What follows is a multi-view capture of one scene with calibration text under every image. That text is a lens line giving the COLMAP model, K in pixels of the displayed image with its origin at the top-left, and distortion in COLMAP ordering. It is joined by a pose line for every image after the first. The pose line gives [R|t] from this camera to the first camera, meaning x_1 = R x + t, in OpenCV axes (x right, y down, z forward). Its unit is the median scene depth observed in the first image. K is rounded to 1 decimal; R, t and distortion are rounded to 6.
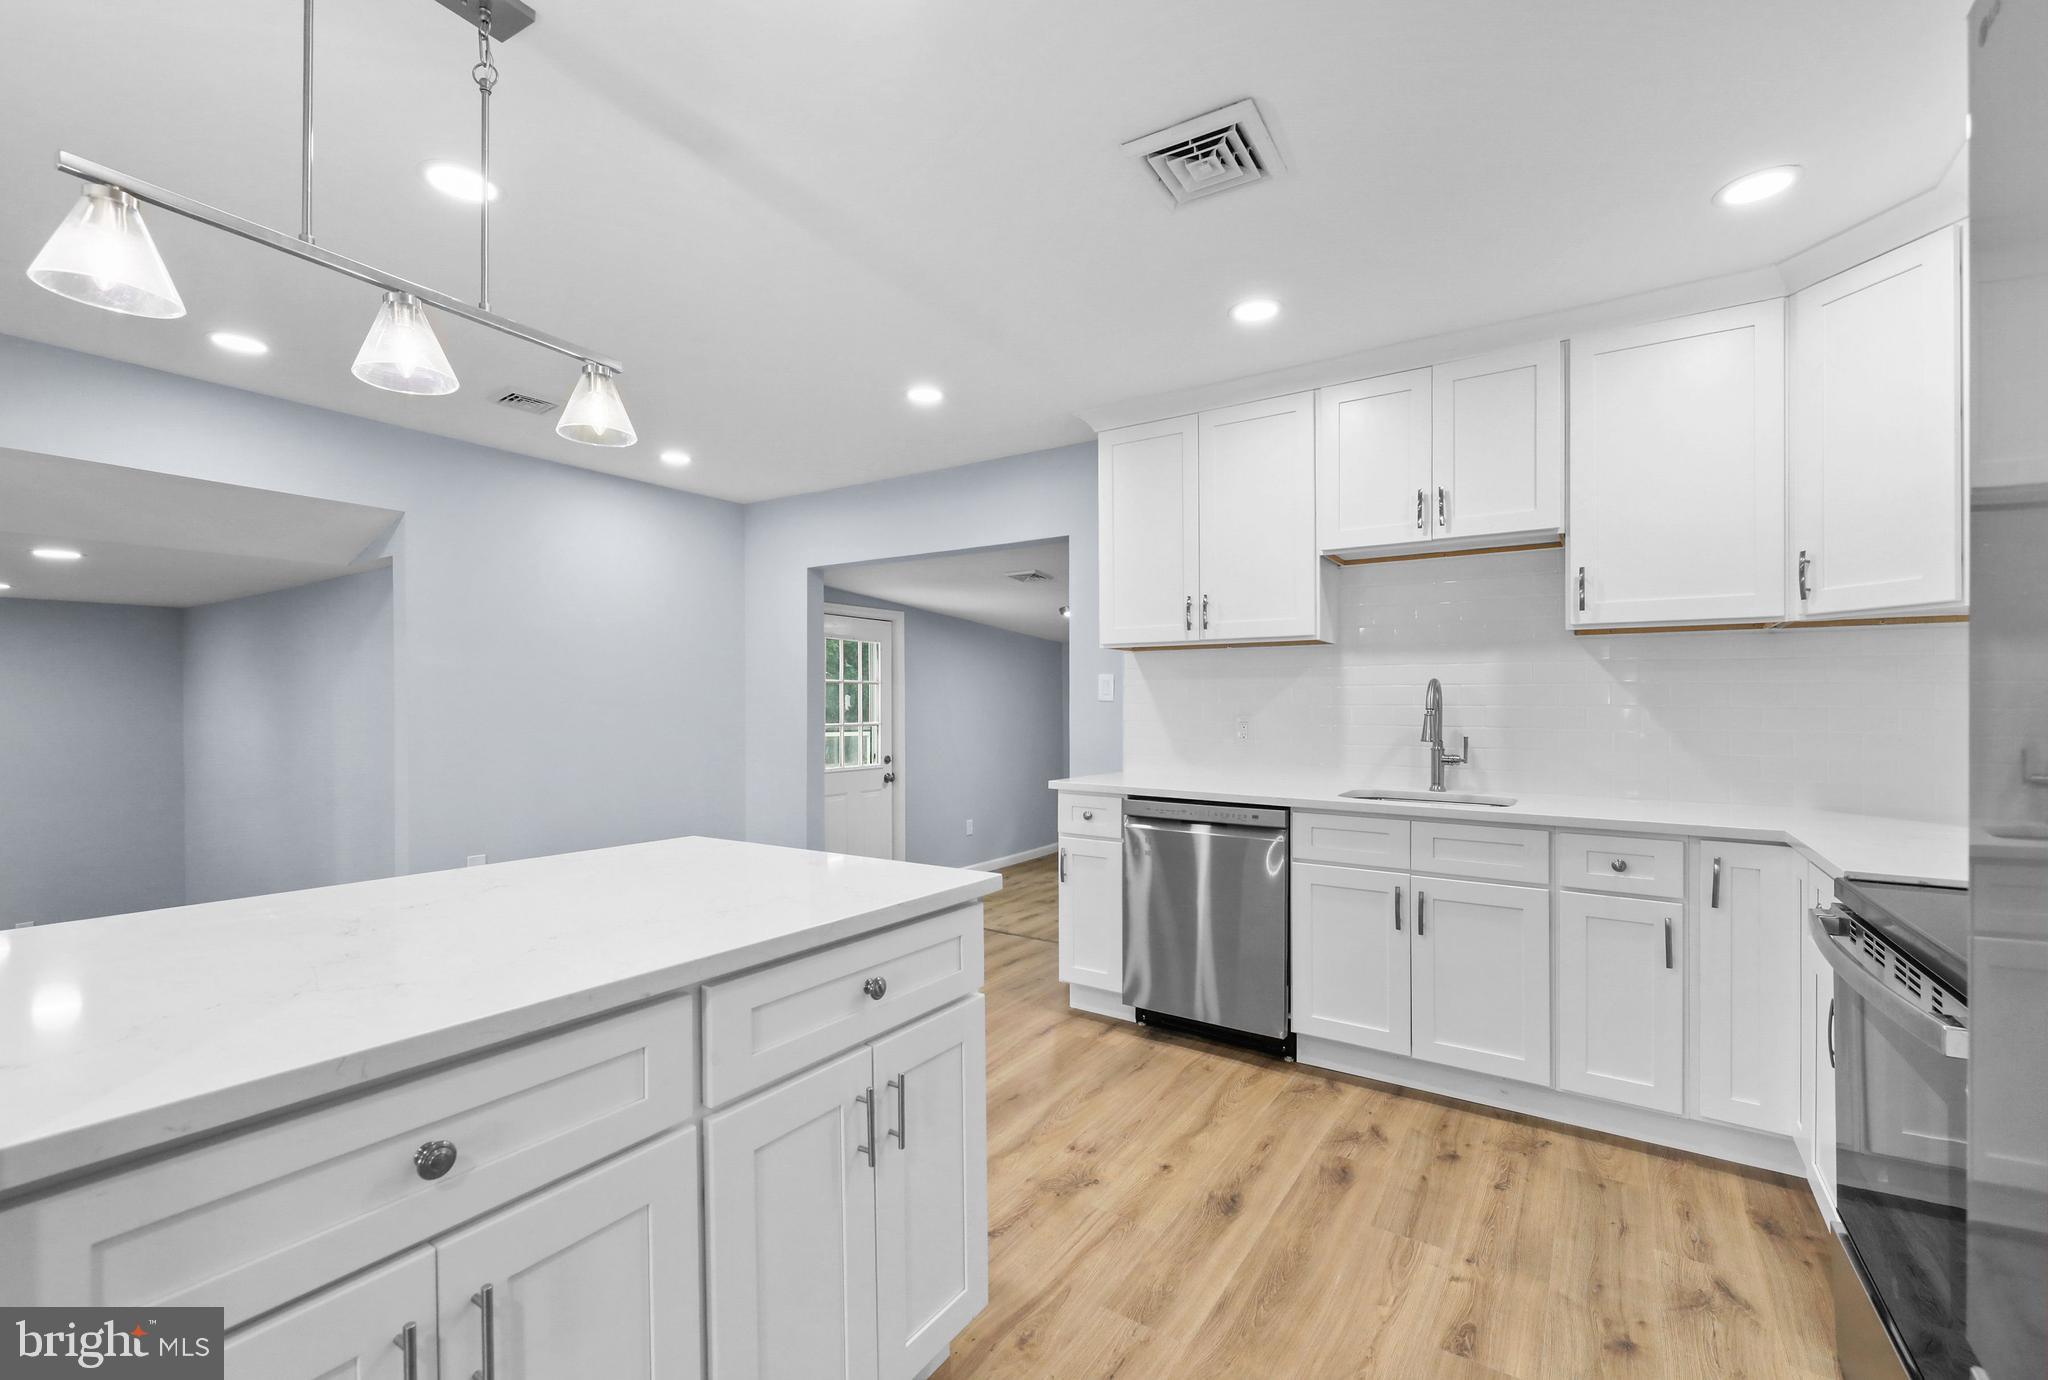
lens RADIAL K [[852.7, 0, 1024.0], [0, 852.7, 690.0], [0, 0, 1]] dist [-0.045262, 0.000038]
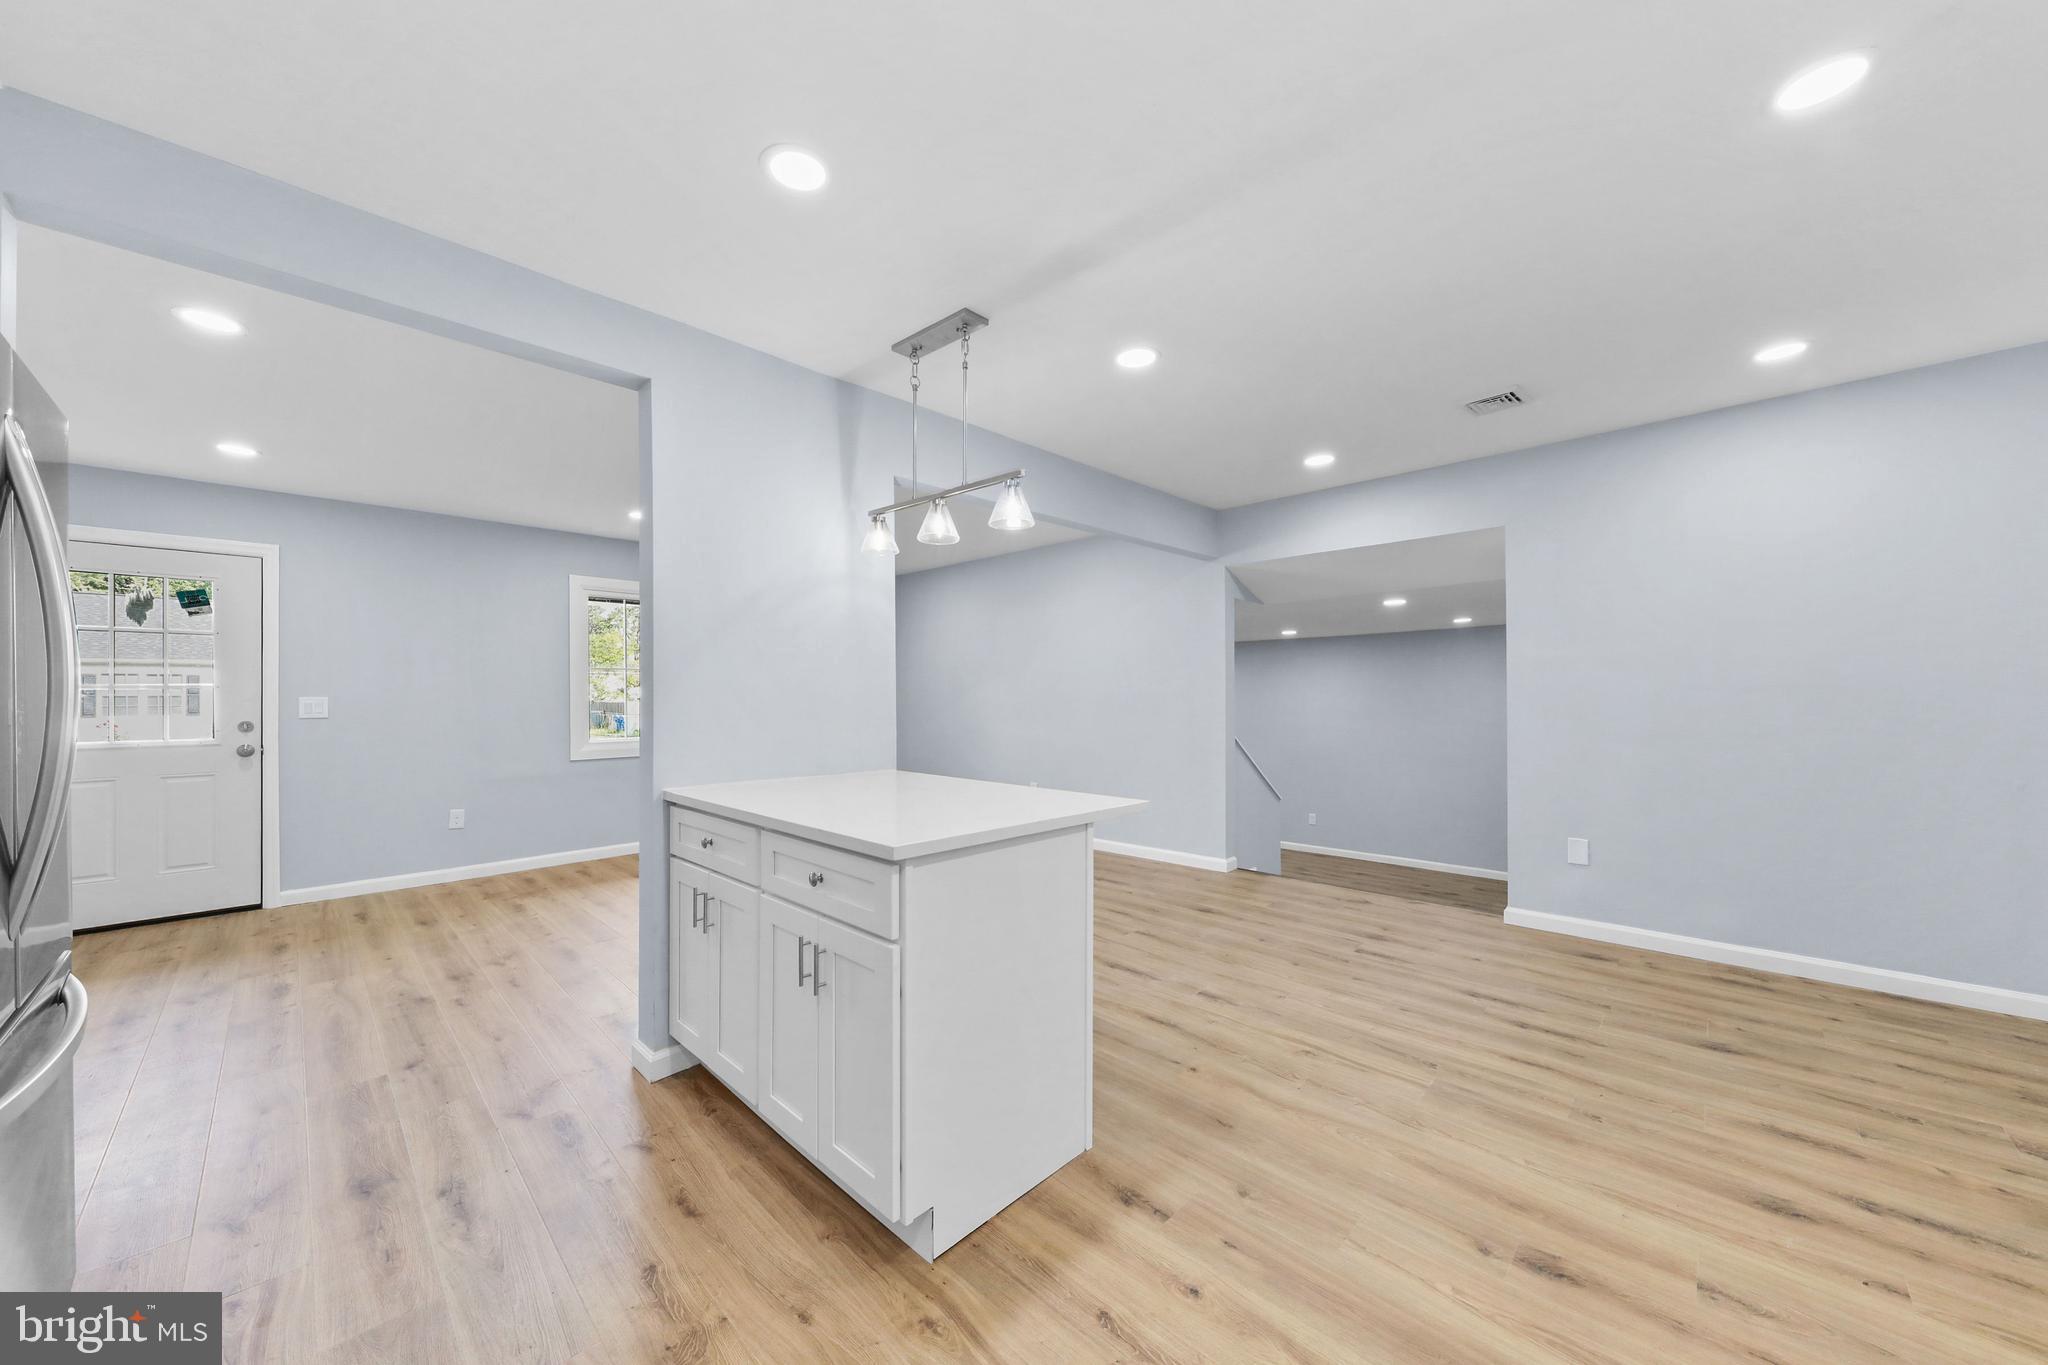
lens RADIAL K [[745.9, 0, 1024.0], [0, 745.9, 682.5], [0, 0, 1]] dist [0.000217, 0.000011]
pose [[-0.190358, -0.017831, -0.981553, 0.899343], [0.014227, 0.999680, -0.020919, 0.025697], [0.981612, -0.017947, -0.190043, 1.323577]]
